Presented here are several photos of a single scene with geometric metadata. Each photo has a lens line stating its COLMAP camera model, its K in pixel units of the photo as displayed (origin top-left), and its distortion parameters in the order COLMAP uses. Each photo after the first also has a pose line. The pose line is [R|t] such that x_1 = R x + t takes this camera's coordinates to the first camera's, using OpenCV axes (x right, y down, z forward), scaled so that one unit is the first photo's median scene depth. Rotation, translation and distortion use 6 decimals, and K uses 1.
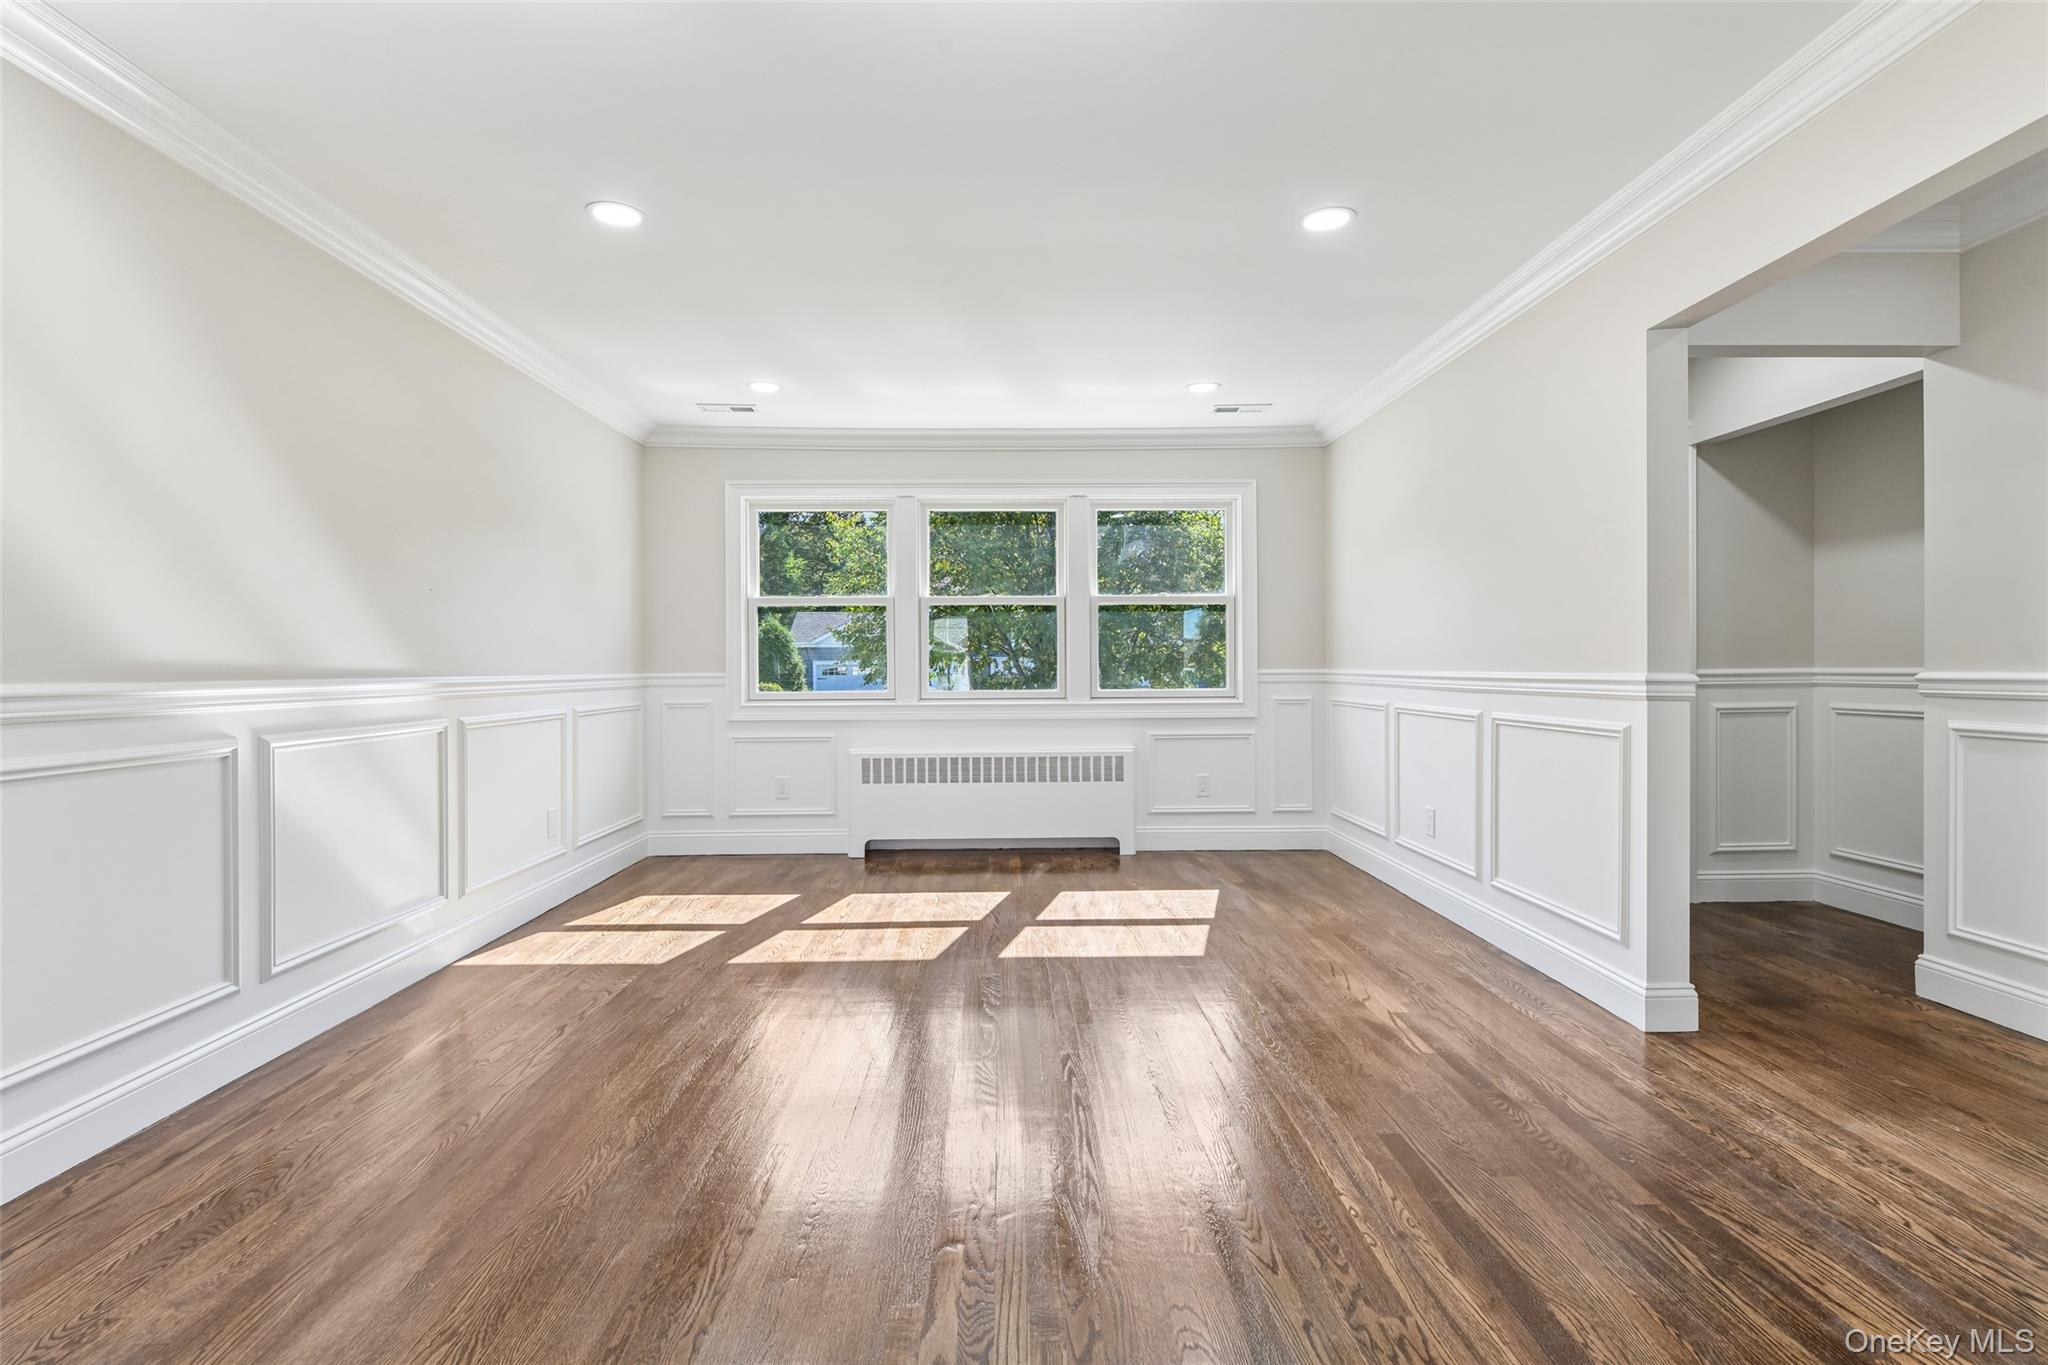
lens RADIAL K [[946.8, 0, 1027.0], [0, 946.8, 688.5], [0, 0, 1]] dist [0.000495, 0.000592]
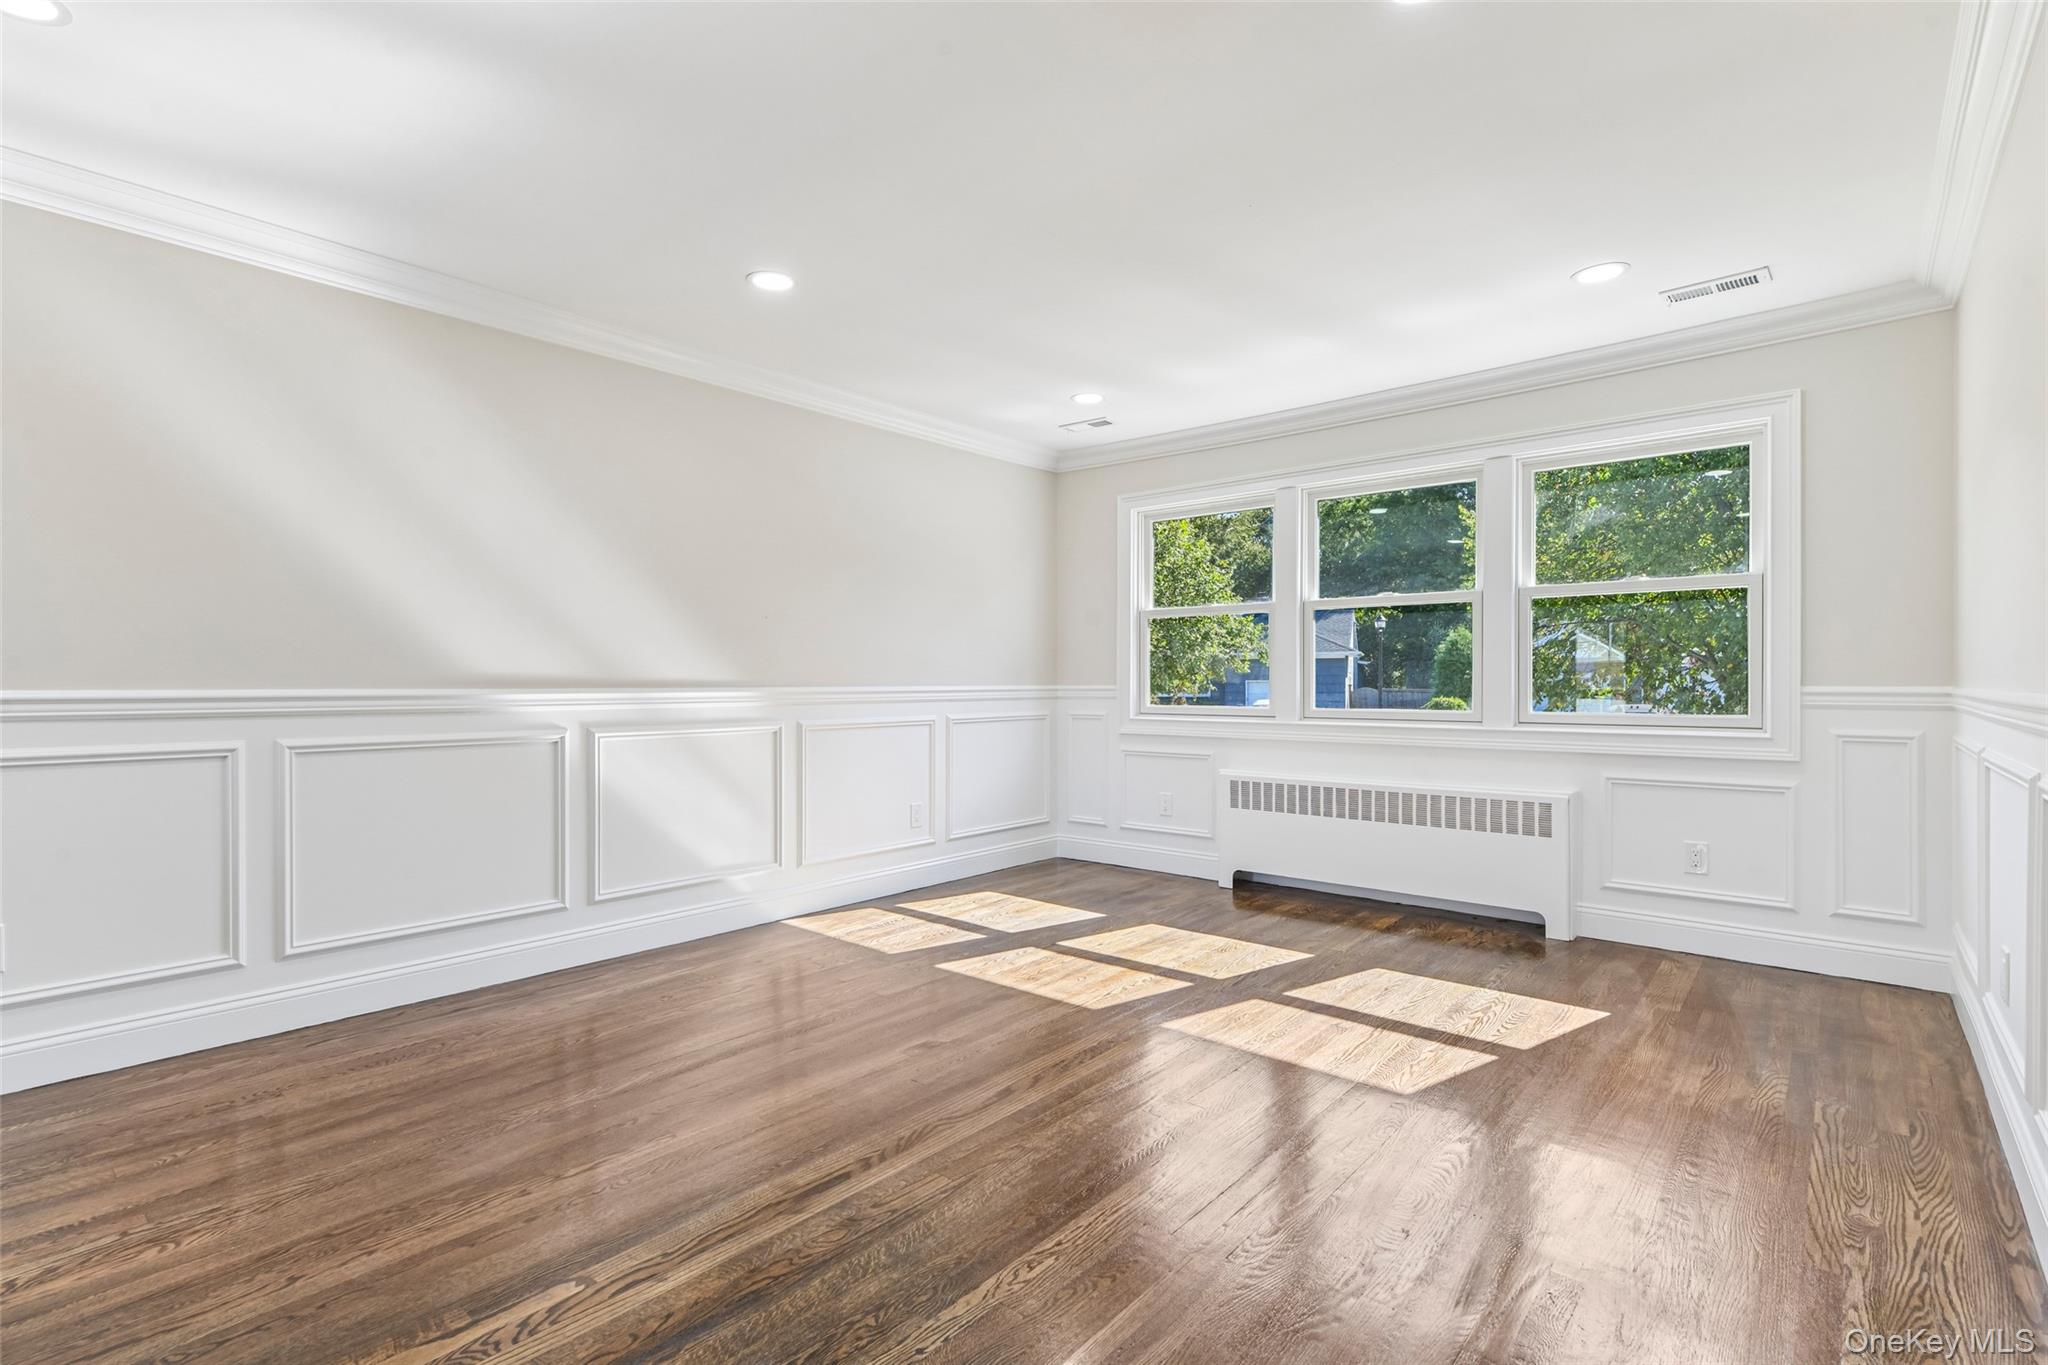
lens RADIAL K [[946.8, 0, 1027.0], [0, 946.8, 688.5], [0, 0, 1]] dist [0.000495, 0.000592]
pose [[0.744653, 0.008968, -0.667392, 0.288458], [-0.017465, 0.999829, -0.006052, -0.005569], [0.667223, 0.016162, 0.744682, 0.186181]]
